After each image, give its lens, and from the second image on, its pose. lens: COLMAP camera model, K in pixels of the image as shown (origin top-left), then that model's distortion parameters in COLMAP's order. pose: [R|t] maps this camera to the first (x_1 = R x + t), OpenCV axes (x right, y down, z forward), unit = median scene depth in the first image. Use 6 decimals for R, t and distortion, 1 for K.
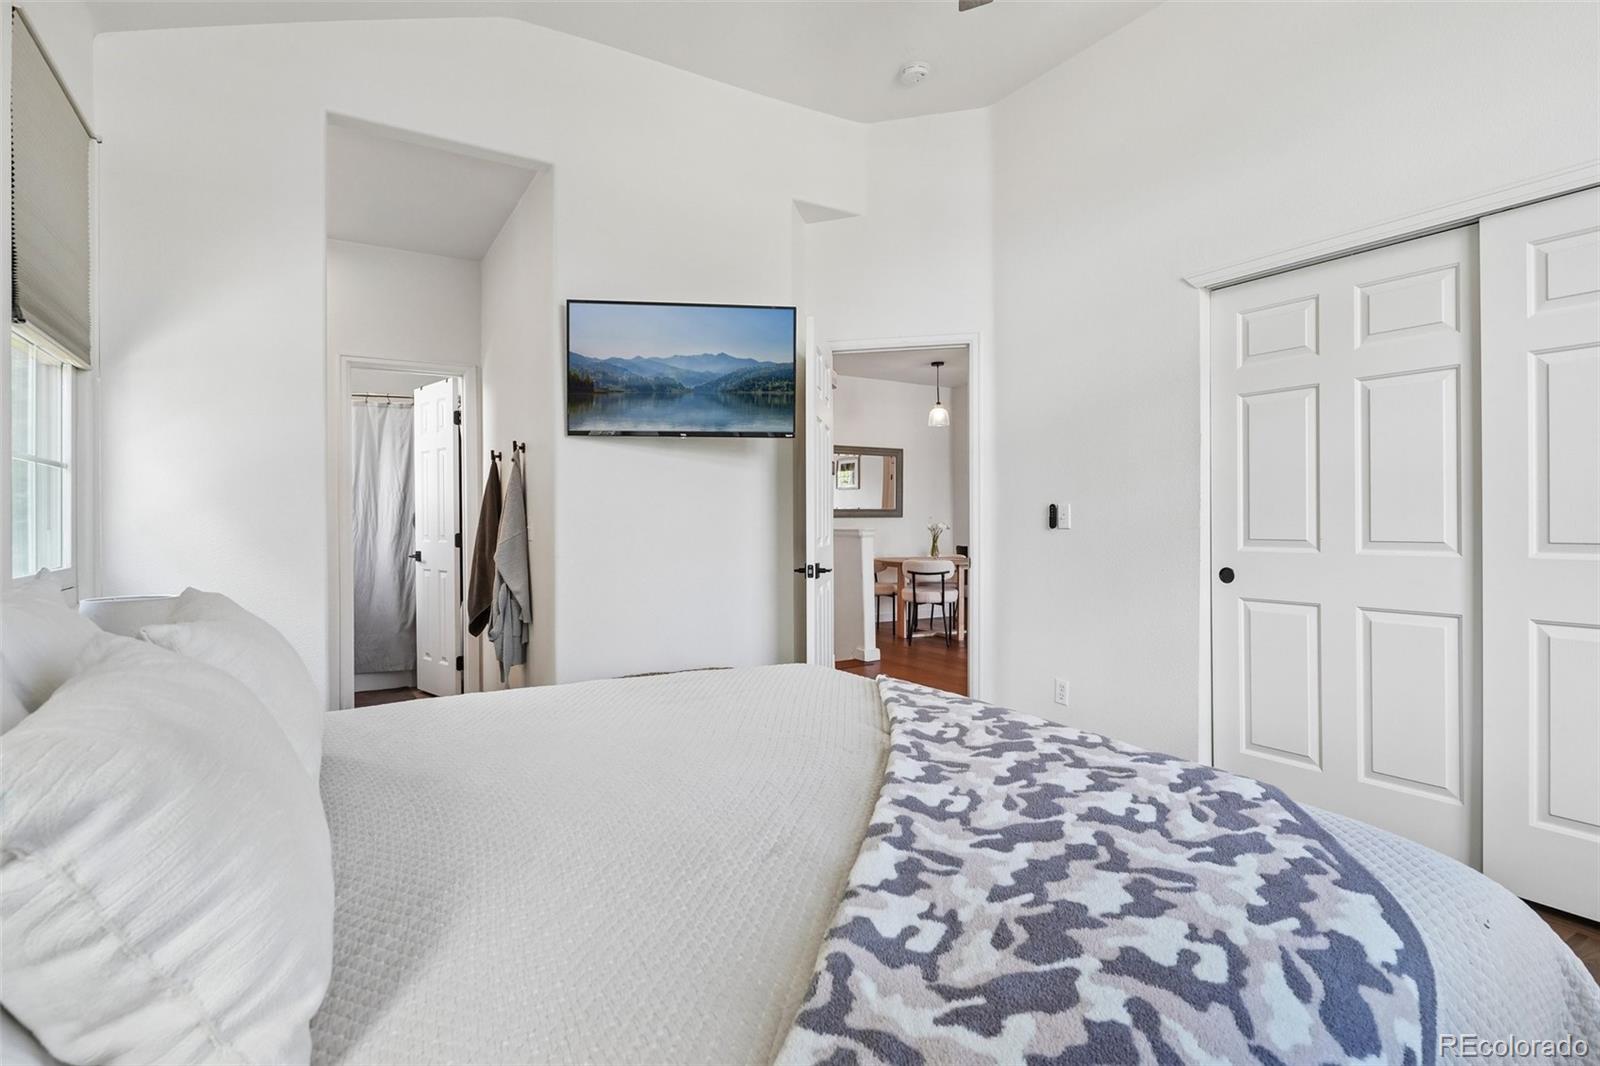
lens RADIAL K [[796.7, 0, 796.5], [0, 796.7, 521.6], [0, 0, 1]] dist [-0.018418, 0.000647]
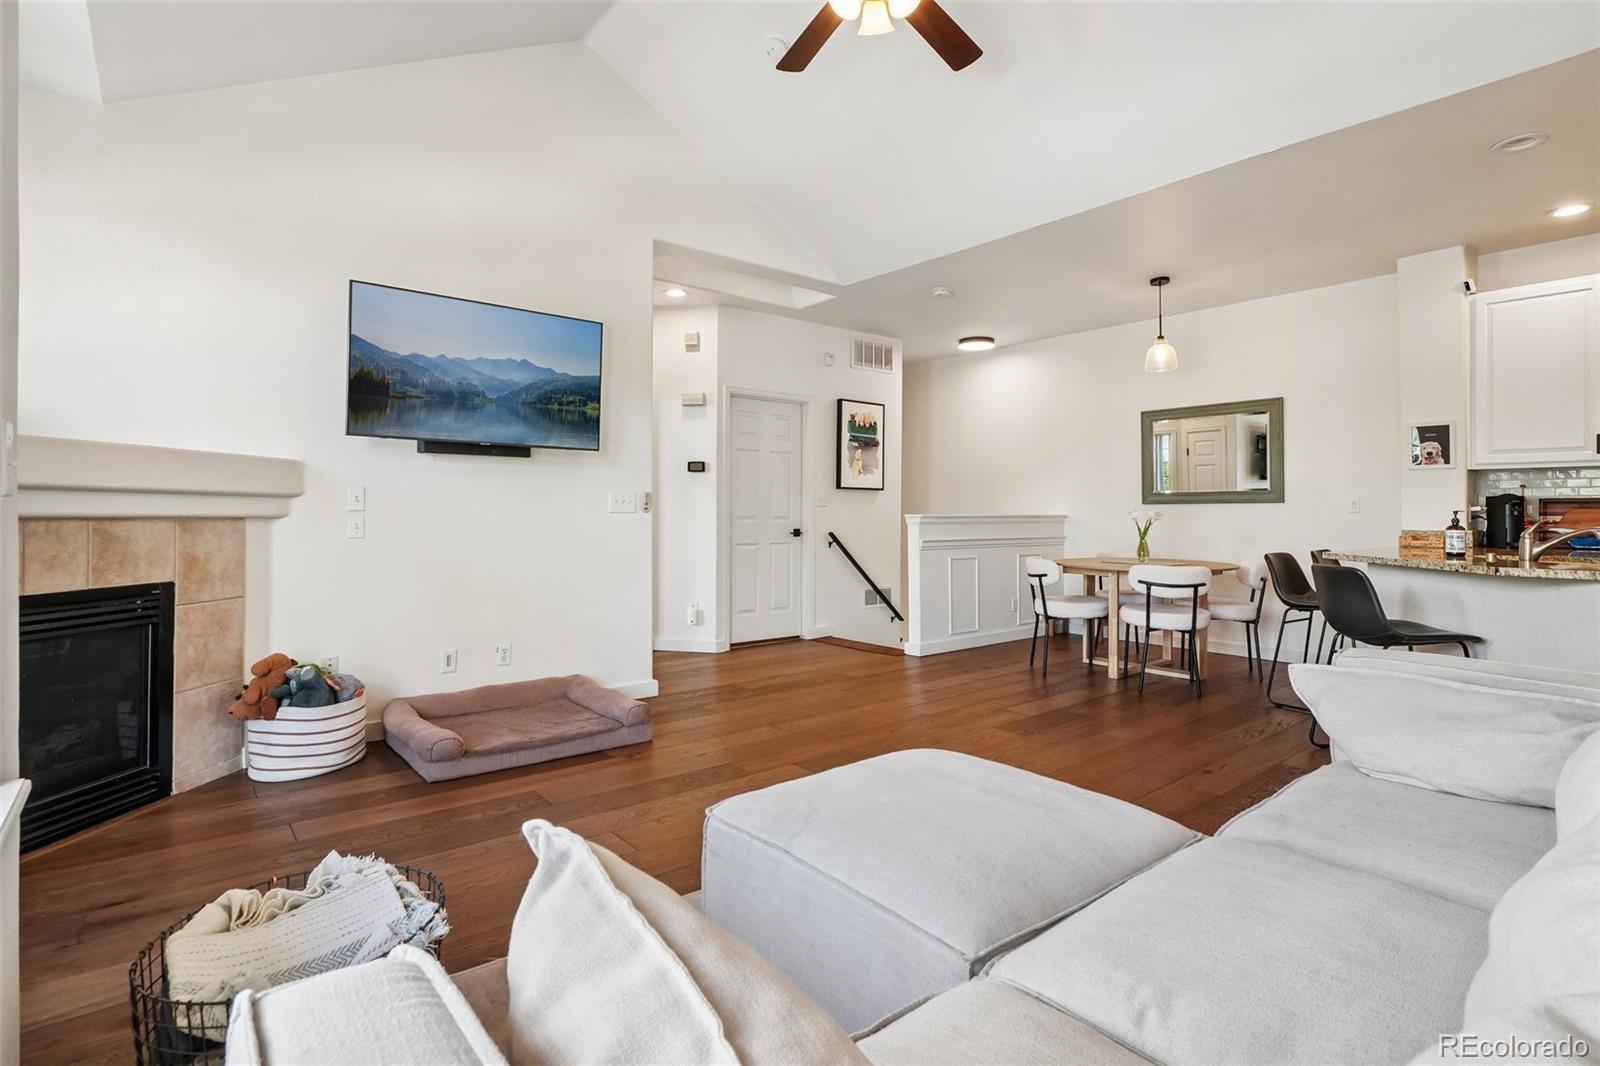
lens RADIAL K [[791.0, 0, 802.2], [0, 791.0, 509.5], [0, 0, 1]] dist [-0.013142, 0.000481]
pose [[0.147804, 0.004836, -0.989005, 0.773880], [-0.006160, 0.999973, 0.003969, -0.000322], [0.988997, 0.005506, 0.147830, 0.567899]]
